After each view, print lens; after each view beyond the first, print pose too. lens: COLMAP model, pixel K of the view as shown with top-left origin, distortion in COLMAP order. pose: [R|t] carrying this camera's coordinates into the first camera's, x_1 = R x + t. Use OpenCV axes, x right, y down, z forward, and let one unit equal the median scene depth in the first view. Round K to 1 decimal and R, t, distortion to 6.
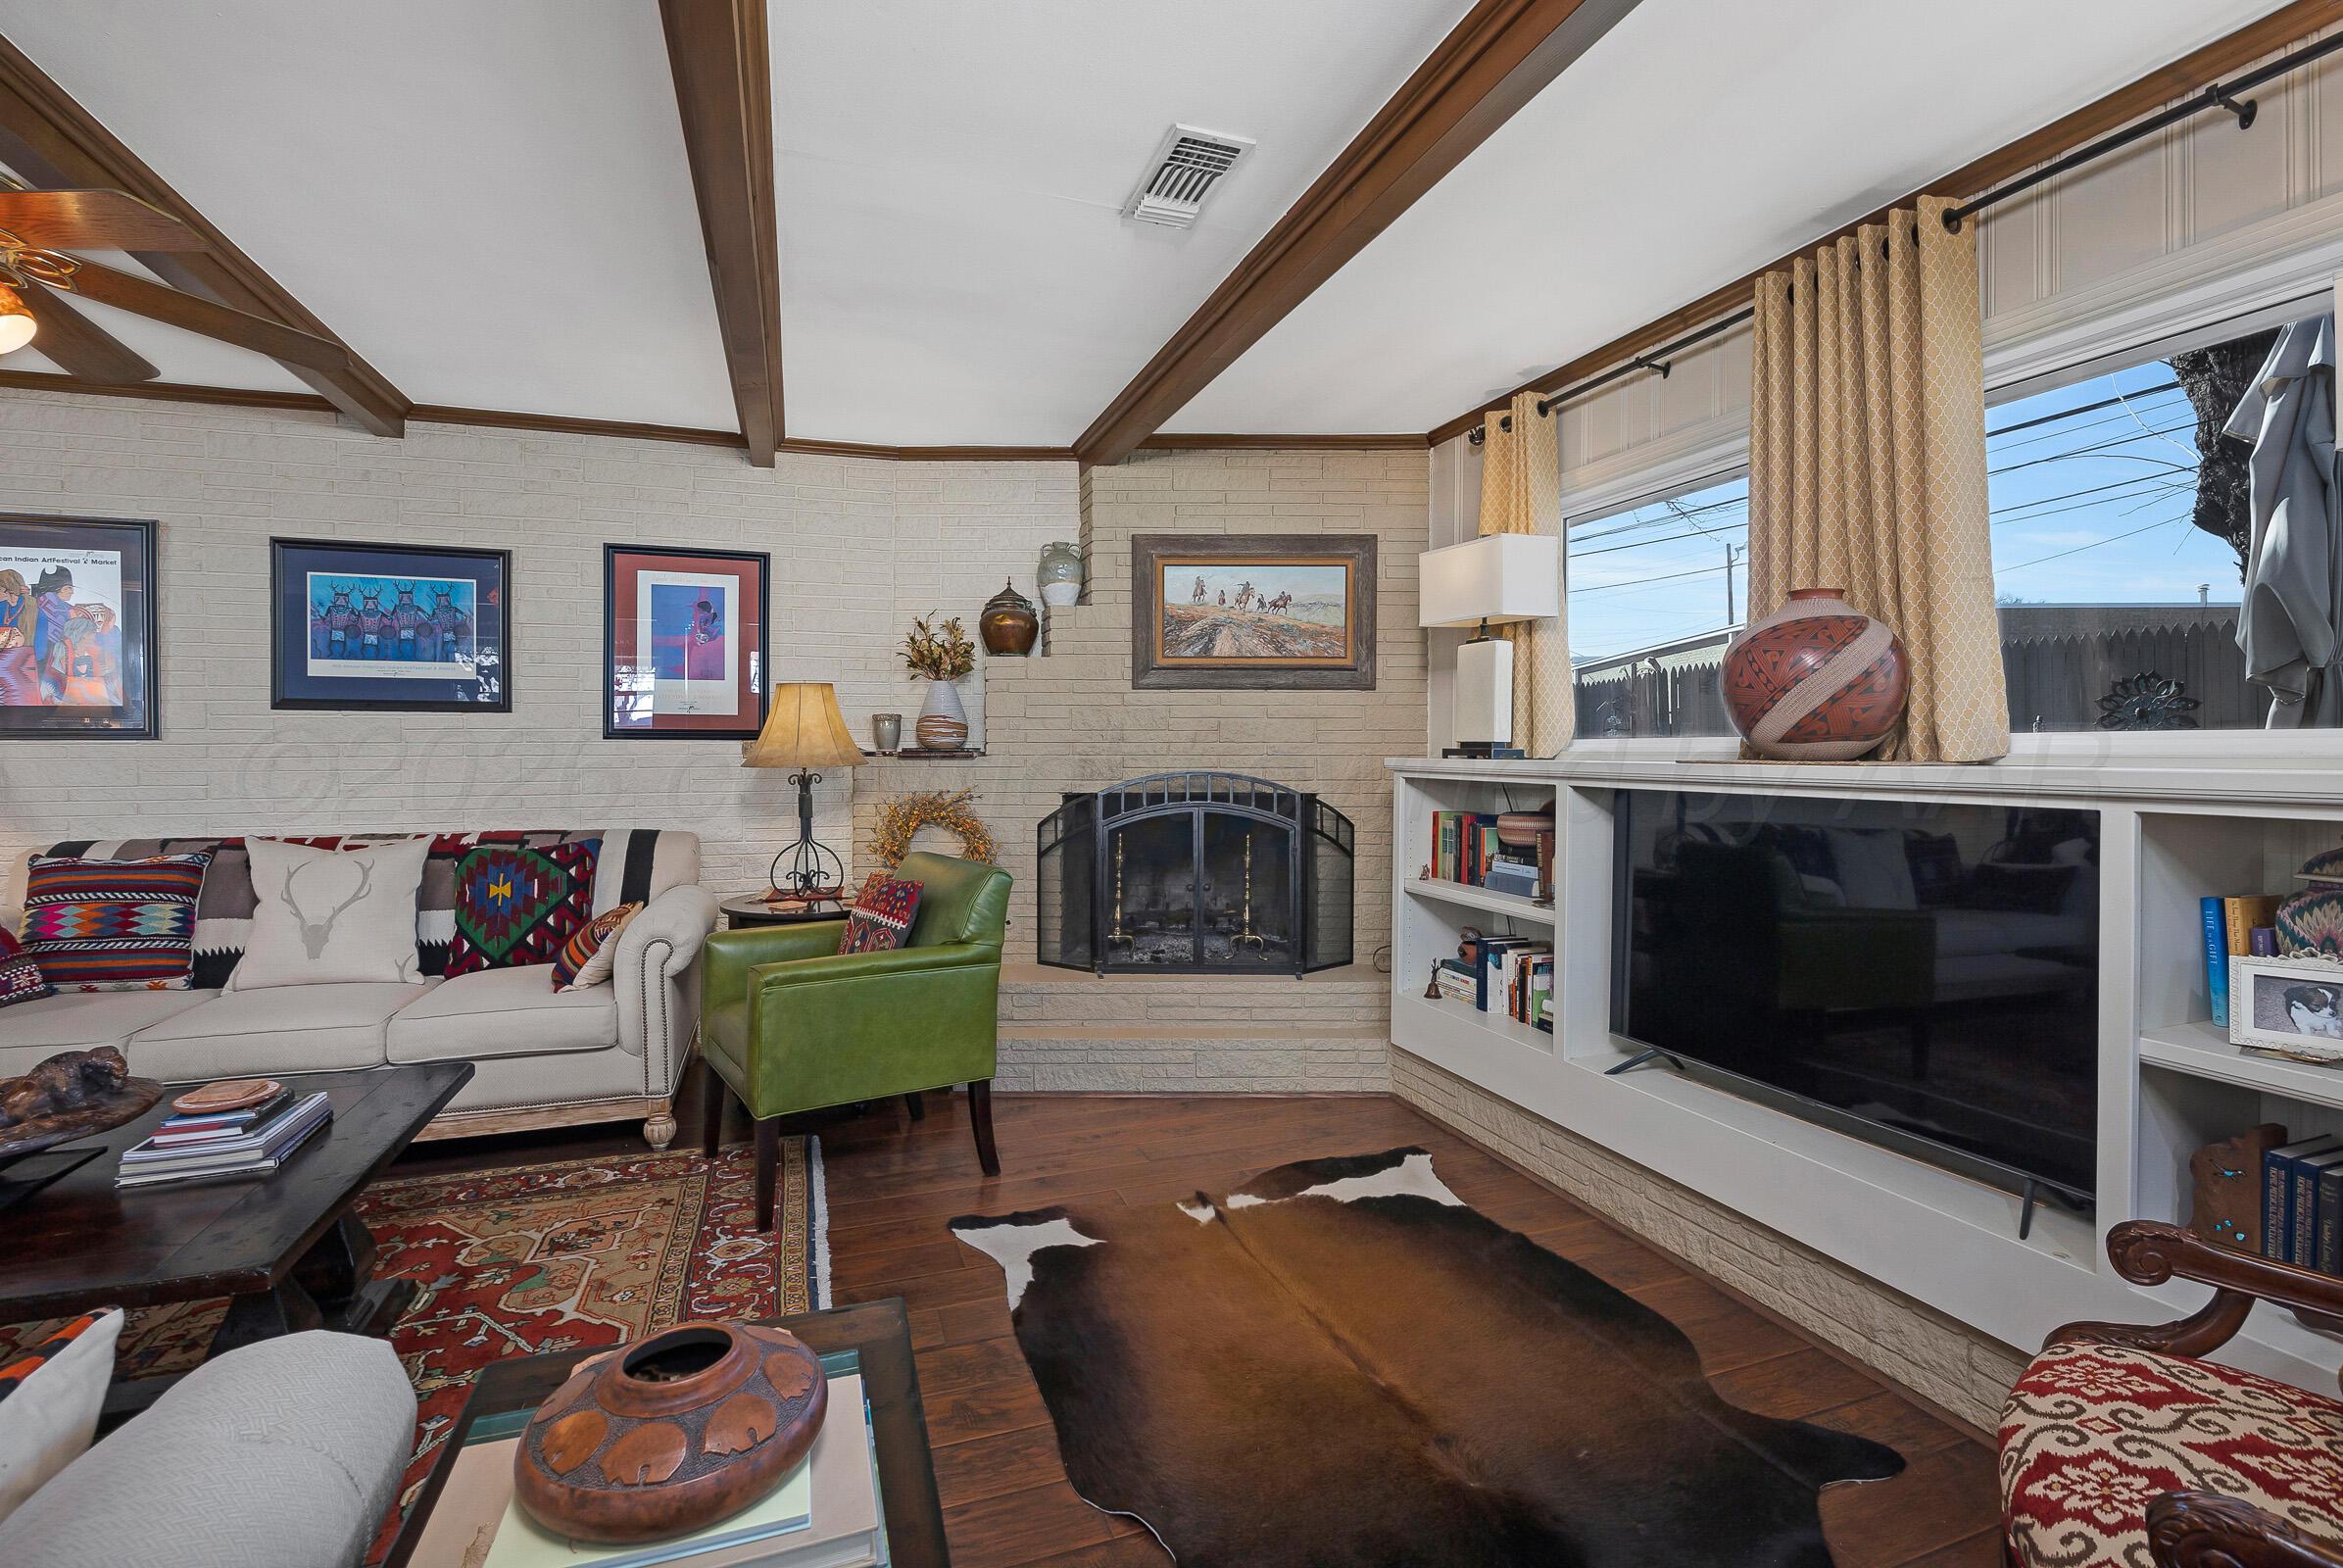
lens RADIAL K [[1040.6, 0, 1158.2], [0, 1040.6, 774.0], [0, 0, 1]] dist [-0.024780, 0.002481]
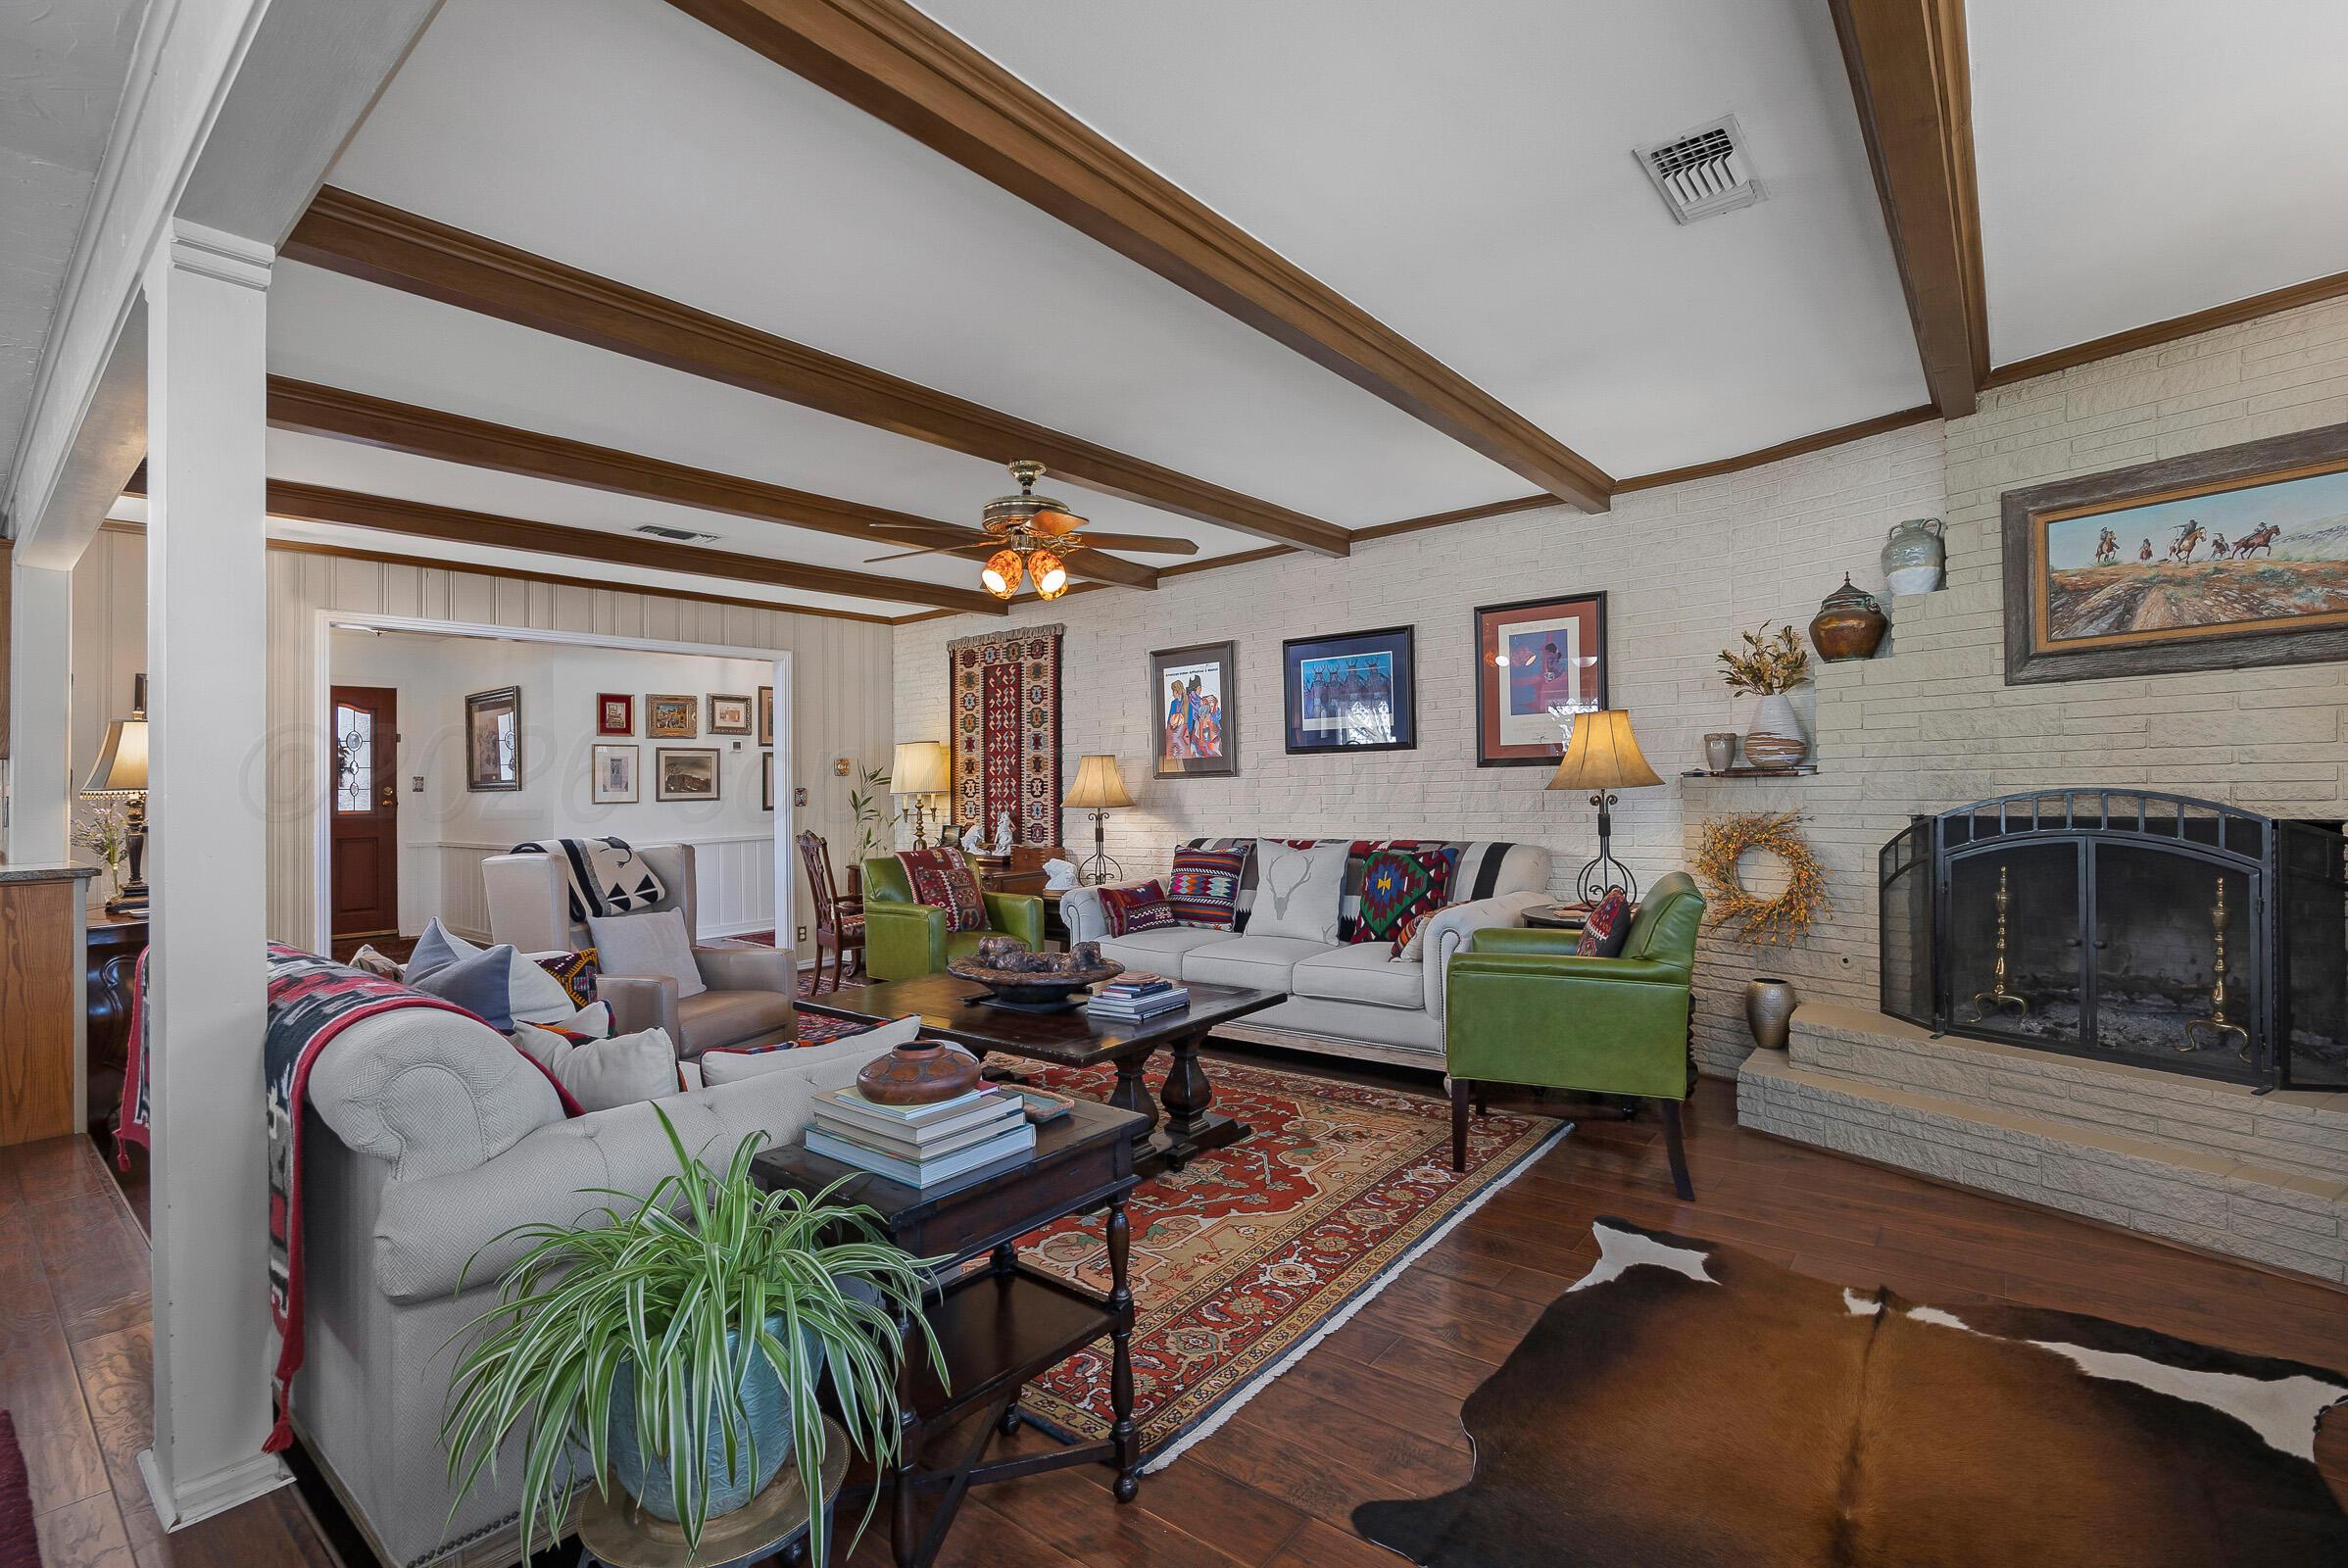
lens RADIAL K [[1042.8, 0, 1157.1], [0, 1042.8, 786.4], [0, 0, 1]] dist [-0.024780, 0.002481]
pose [[0.515955, -0.012422, -0.856526, 0.349294], [0.006435, 0.999923, -0.010625, -0.000905], [0.856591, -0.000030, 0.515995, 0.045120]]
